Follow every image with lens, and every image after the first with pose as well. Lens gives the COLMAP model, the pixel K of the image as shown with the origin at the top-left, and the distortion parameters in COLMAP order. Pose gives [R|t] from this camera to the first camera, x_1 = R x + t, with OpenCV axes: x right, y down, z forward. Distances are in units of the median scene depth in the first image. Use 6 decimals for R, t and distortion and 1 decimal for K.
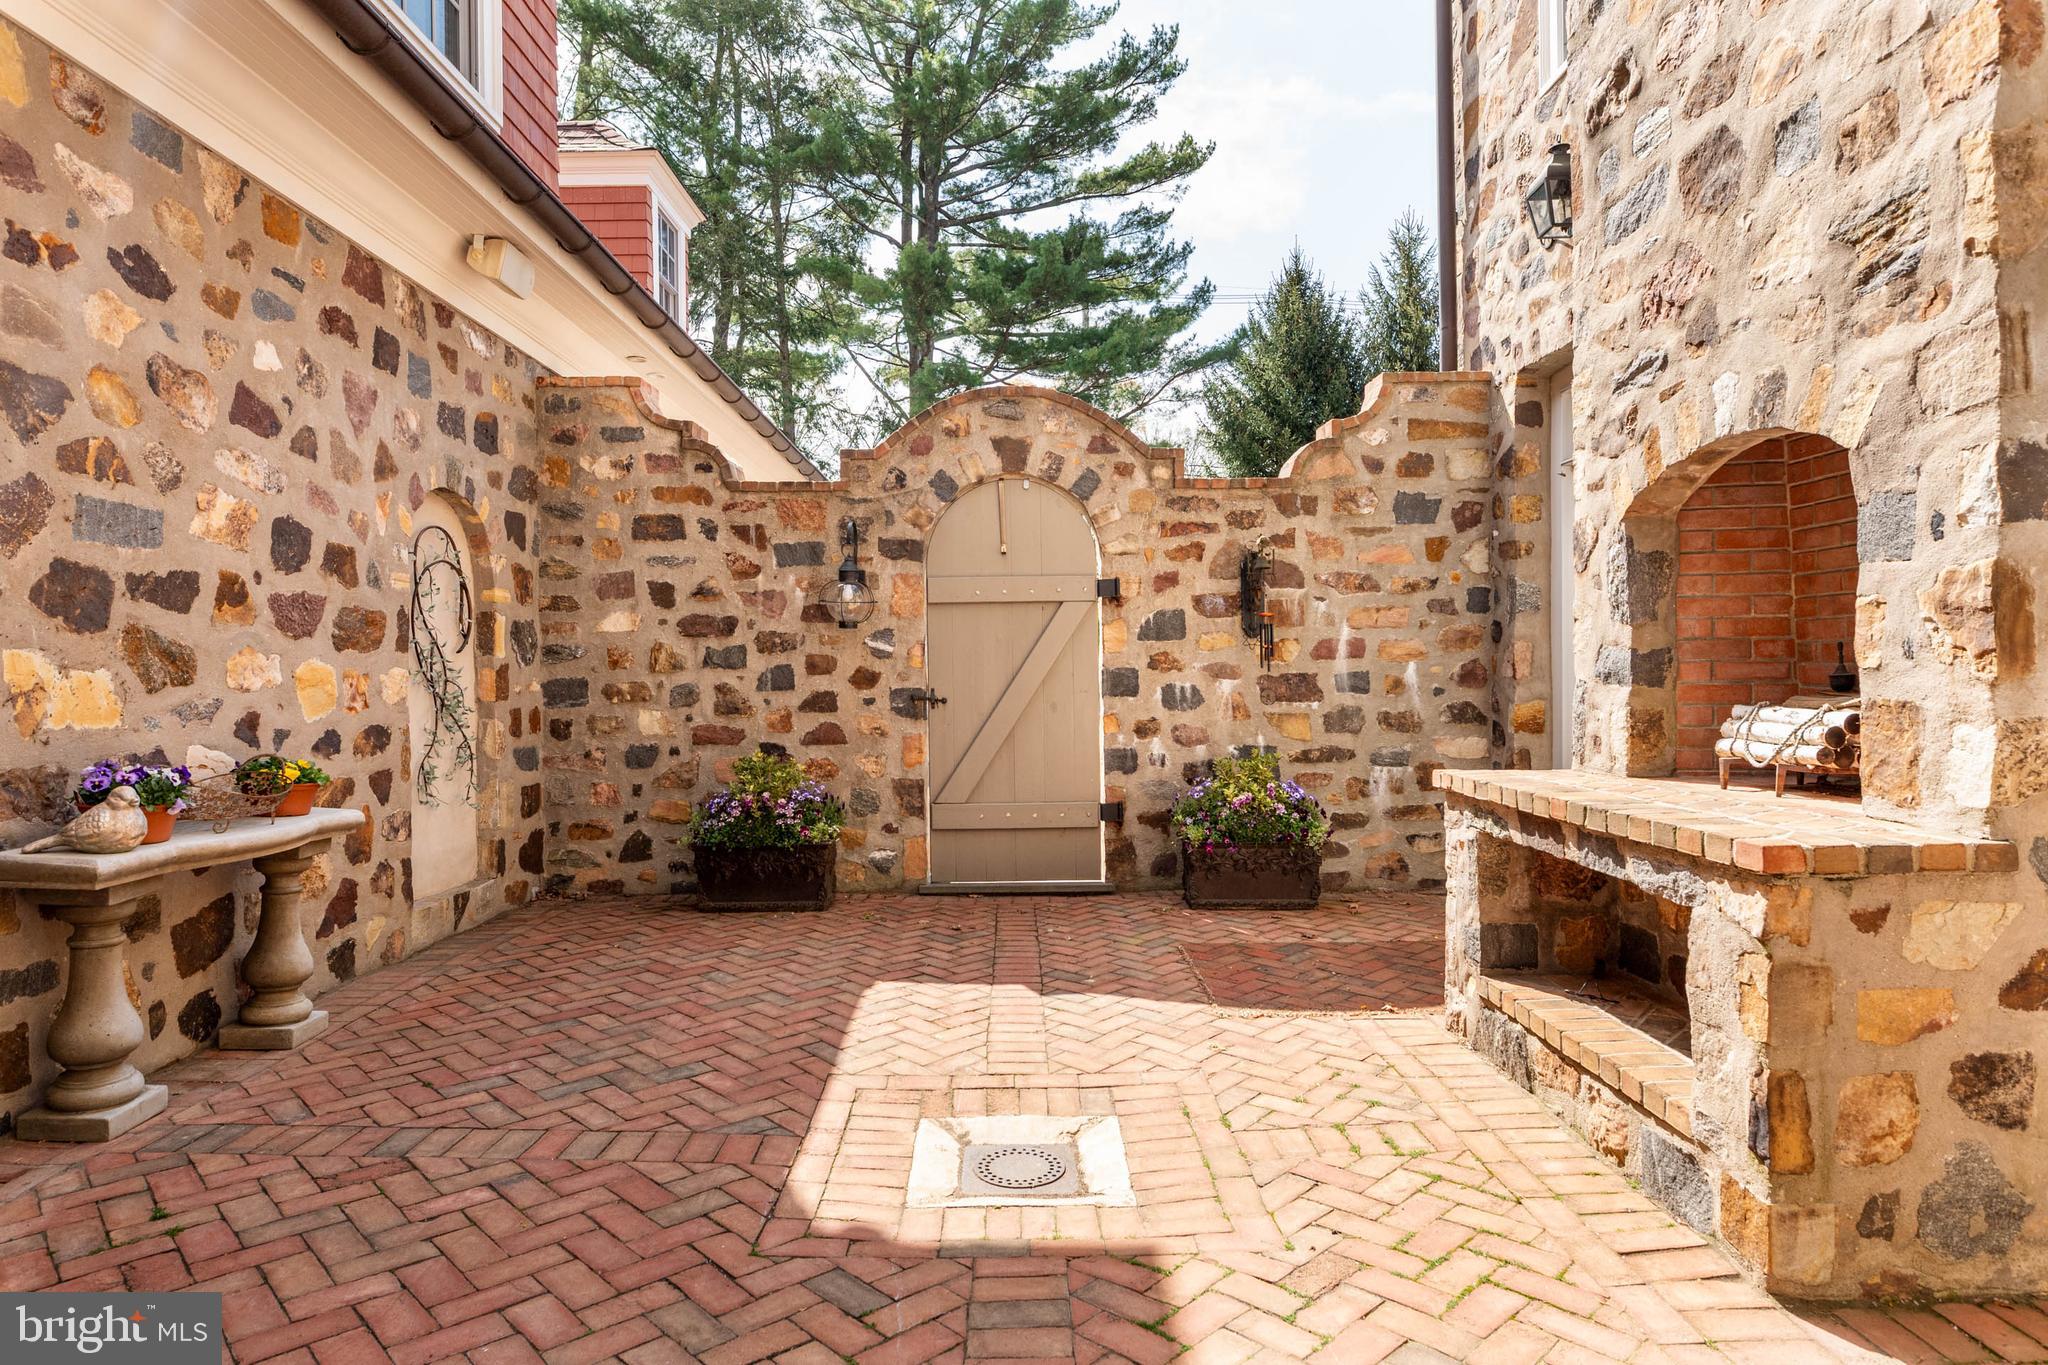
lens RADIAL K [[1185.7, 0, 1023.9], [0, 1185.7, 681.3], [0, 0, 1]] dist [-0.005030, -0.000902]
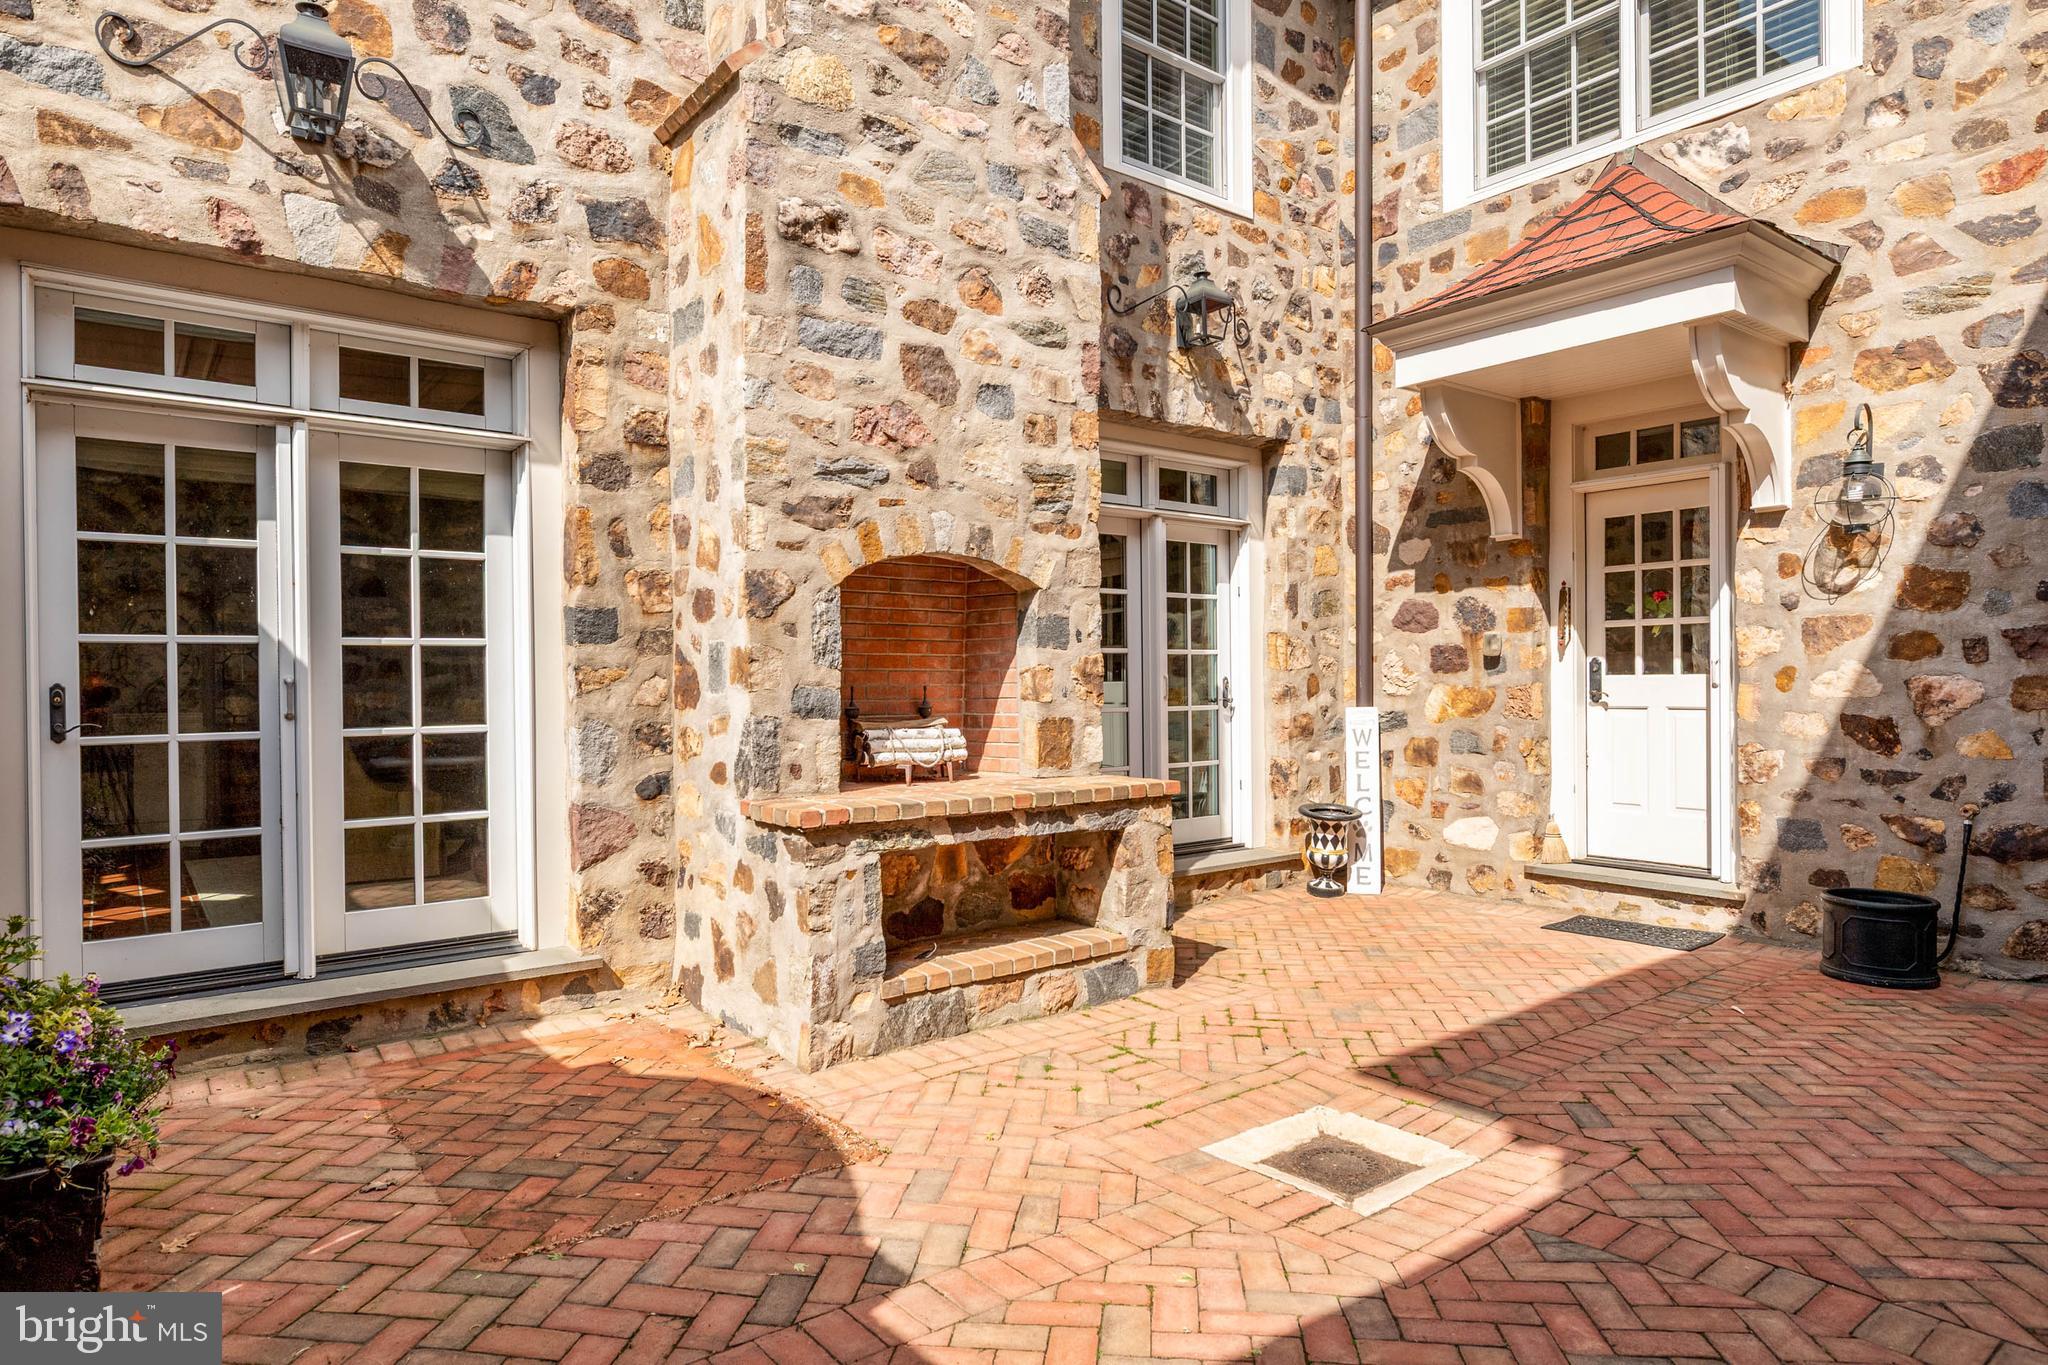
lens RADIAL K [[1185.7, 0, 1021.7], [0, 1185.7, 687.1], [0, 0, 1]] dist [-0.005030, -0.000902]
pose [[-0.619125, 0.014211, 0.785164, -0.683082], [0.019456, 0.999807, -0.002754, -0.026226], [-0.785052, 0.013571, -0.619282, 1.901768]]
